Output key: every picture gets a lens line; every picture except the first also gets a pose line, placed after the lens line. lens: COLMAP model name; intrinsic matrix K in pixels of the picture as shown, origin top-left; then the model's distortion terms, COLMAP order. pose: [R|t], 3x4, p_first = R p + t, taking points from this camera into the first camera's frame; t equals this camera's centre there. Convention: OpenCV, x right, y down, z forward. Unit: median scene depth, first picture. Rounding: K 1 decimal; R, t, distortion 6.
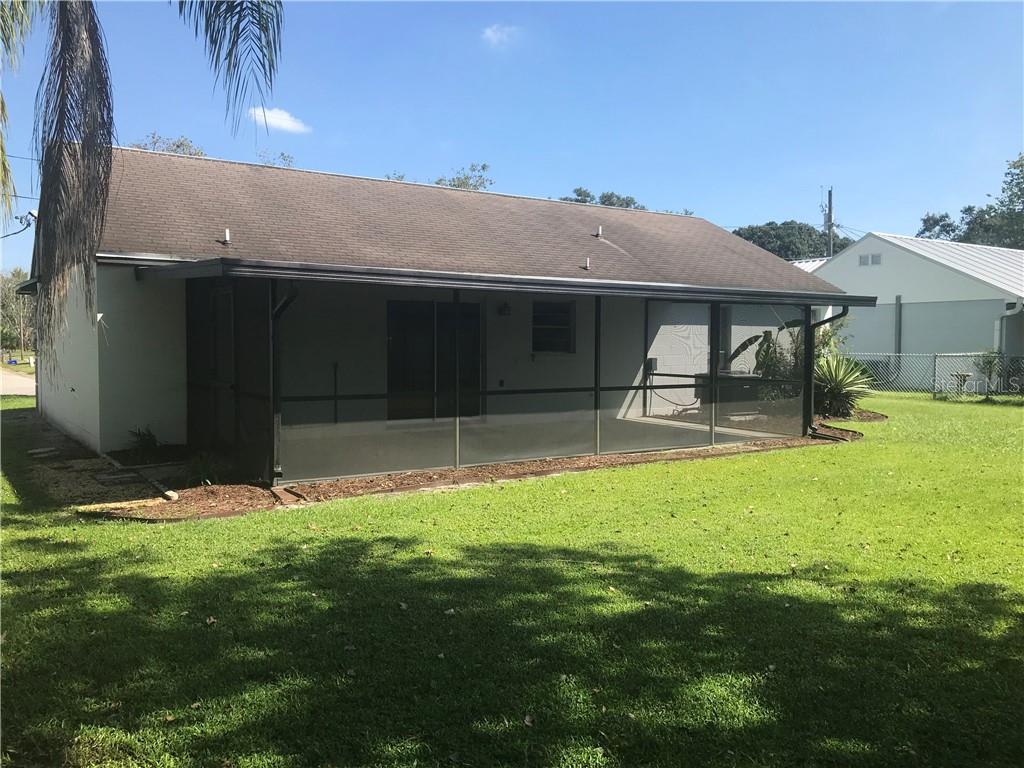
lens RADIAL K [[837.0, 0, 510.0], [0, 837.0, 383.1], [0, 0, 1]] dist [0.032974, -0.044373]
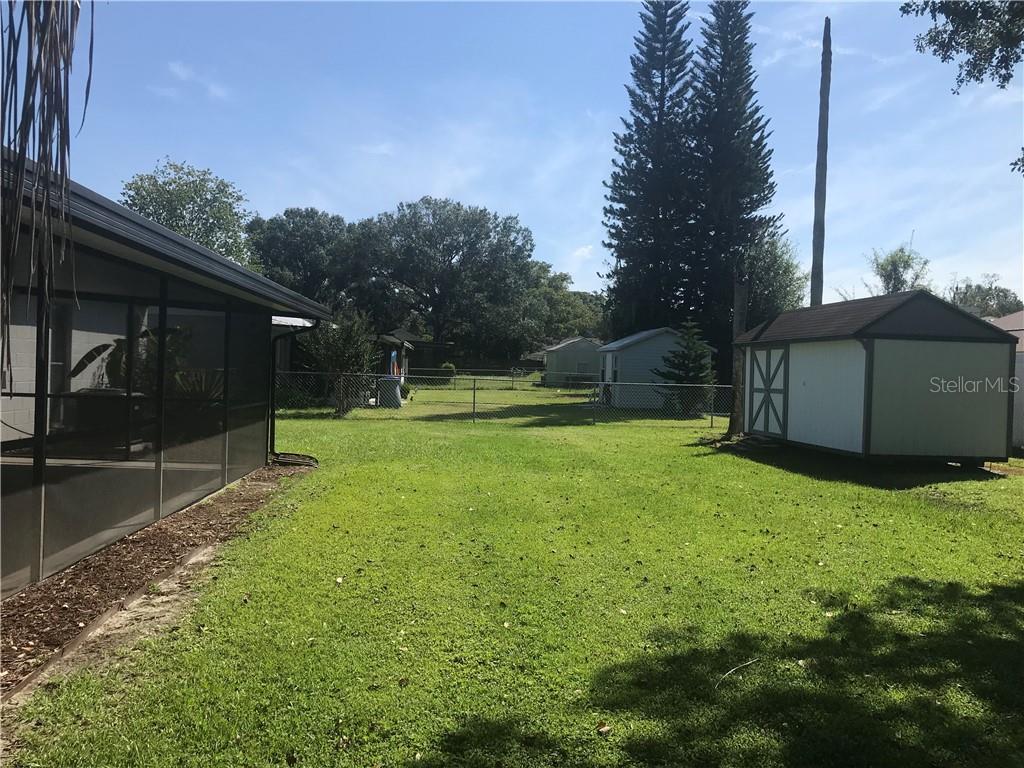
lens RADIAL K [[837.0, 0, 511.8], [0, 837.0, 383.0], [0, 0, 1]] dist [0.032974, -0.044373]
pose [[0.504880, -0.005350, 0.863173, -0.644565], [0.017526, 0.999838, -0.004054, -0.030691], [-0.863012, 0.017174, 0.504892, 0.813354]]
